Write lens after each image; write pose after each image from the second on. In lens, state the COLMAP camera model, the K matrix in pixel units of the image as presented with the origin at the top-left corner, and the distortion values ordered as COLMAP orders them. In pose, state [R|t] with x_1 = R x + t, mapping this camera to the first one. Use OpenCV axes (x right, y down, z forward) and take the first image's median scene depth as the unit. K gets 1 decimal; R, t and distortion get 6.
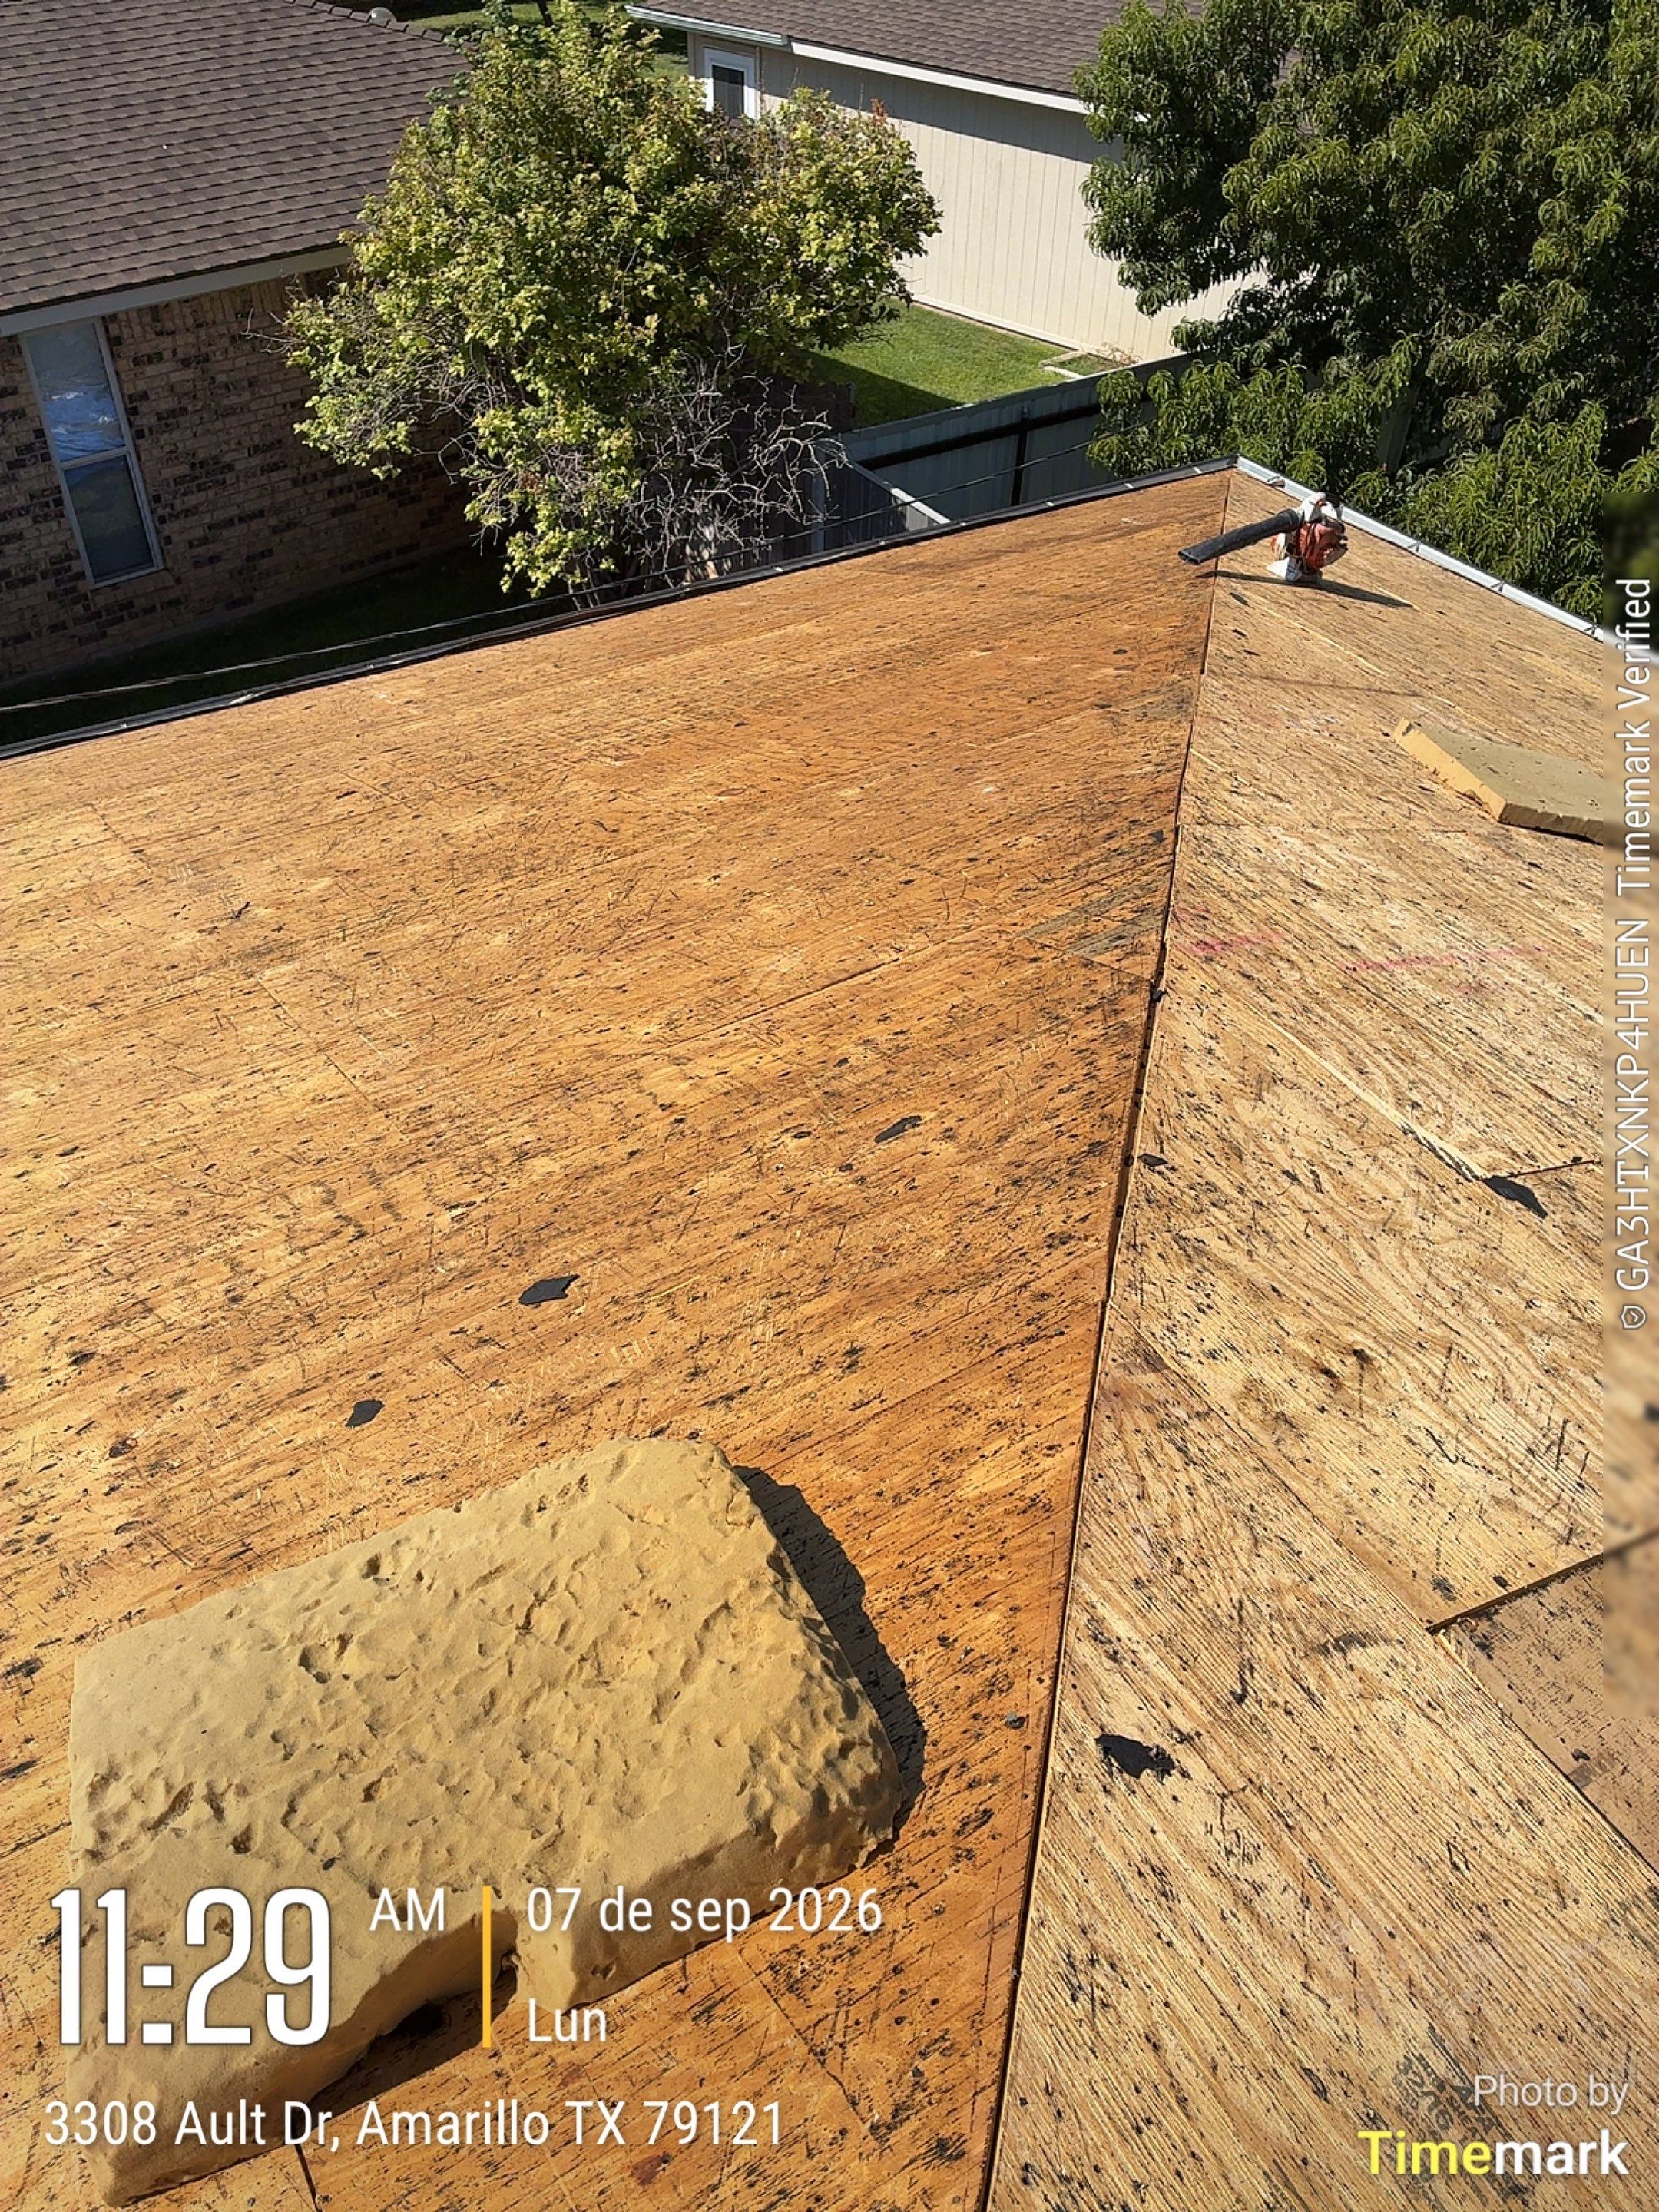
lens RADIAL K [[1646.9, 0, 829.5], [0, 1646.9, 1106.0], [0, 0, 1]] dist [0.065467, -0.077061]
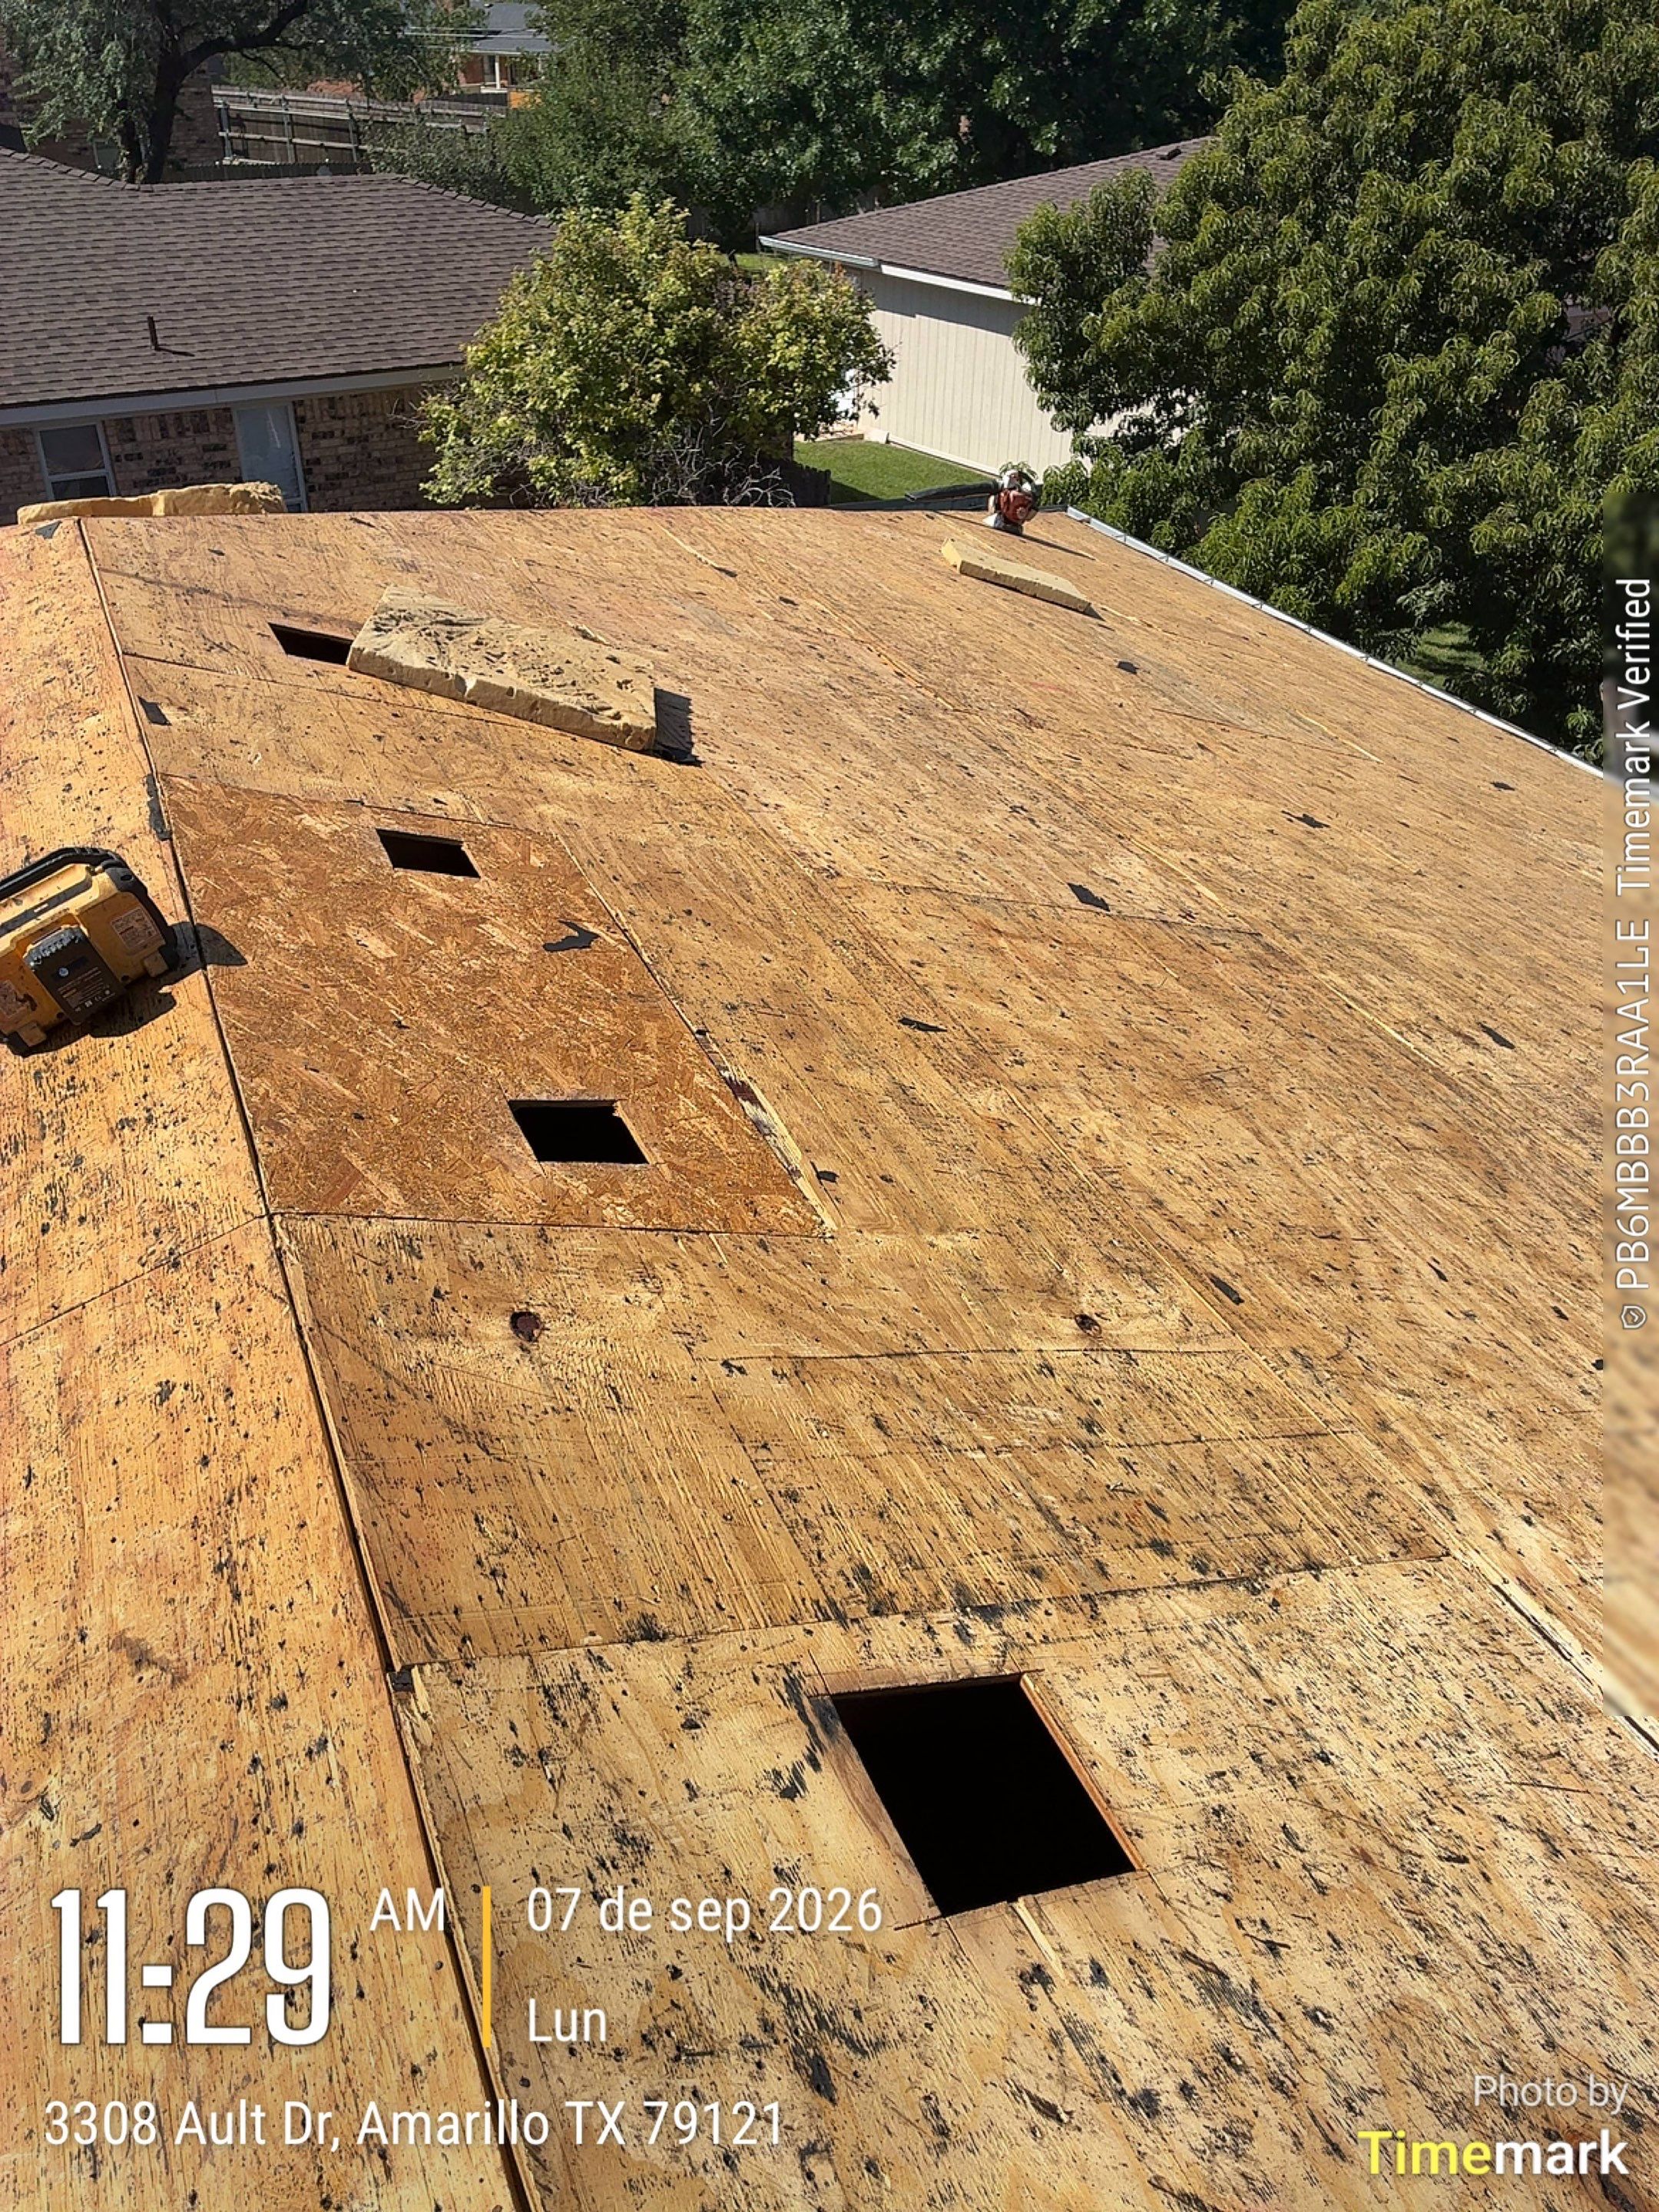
lens RADIAL K [[1659.9, 0, 829.5], [0, 1659.9, 1106.0], [0, 0, 1]] dist [0.021850, 0.008016]
pose [[0.991769, 0.079241, -0.100570, 0.207140], [-0.091456, 0.988144, -0.123317, 0.254514], [0.089606, 0.131500, 0.987258, -0.270975]]
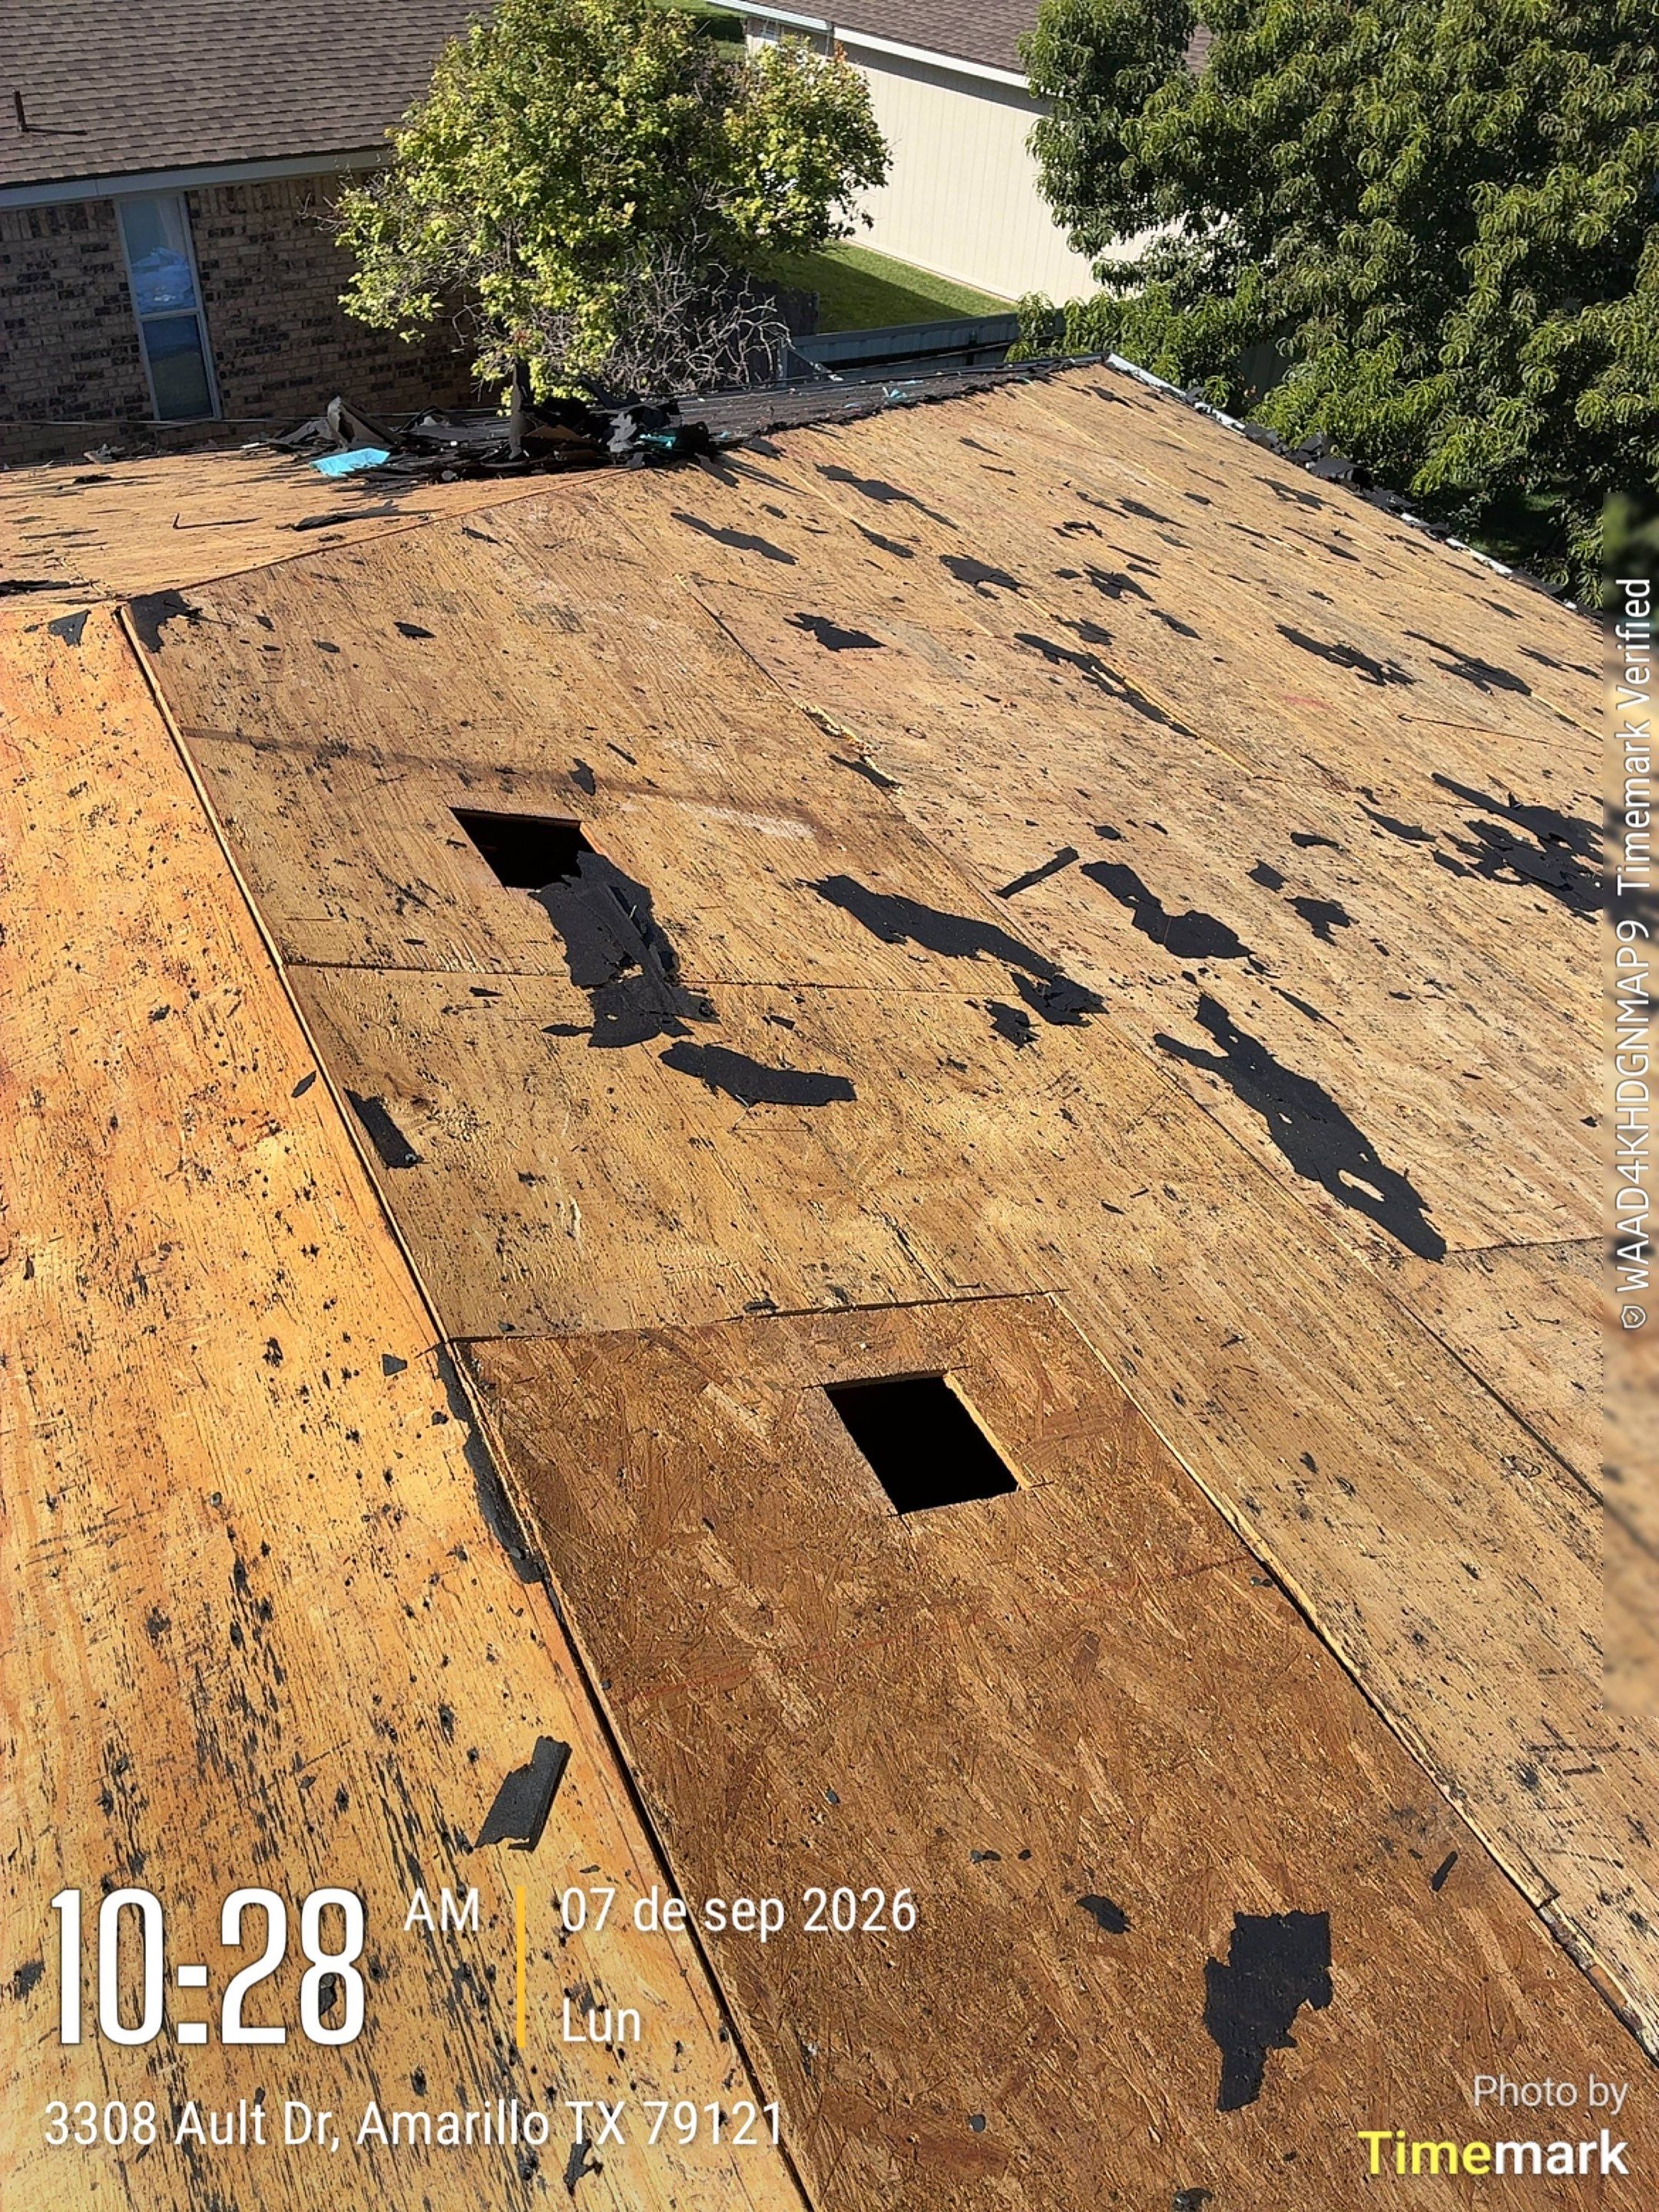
lens RADIAL K [[1659.9, 0, 829.5], [0, 1659.9, 1106.0], [0, 0, 1]] dist [0.021850, 0.008016]
pose [[0.996320, 0.081276, -0.027208, 0.111718], [-0.081714, 0.996537, -0.015400, 0.165543], [0.025863, 0.017567, 0.999511, -0.173987]]
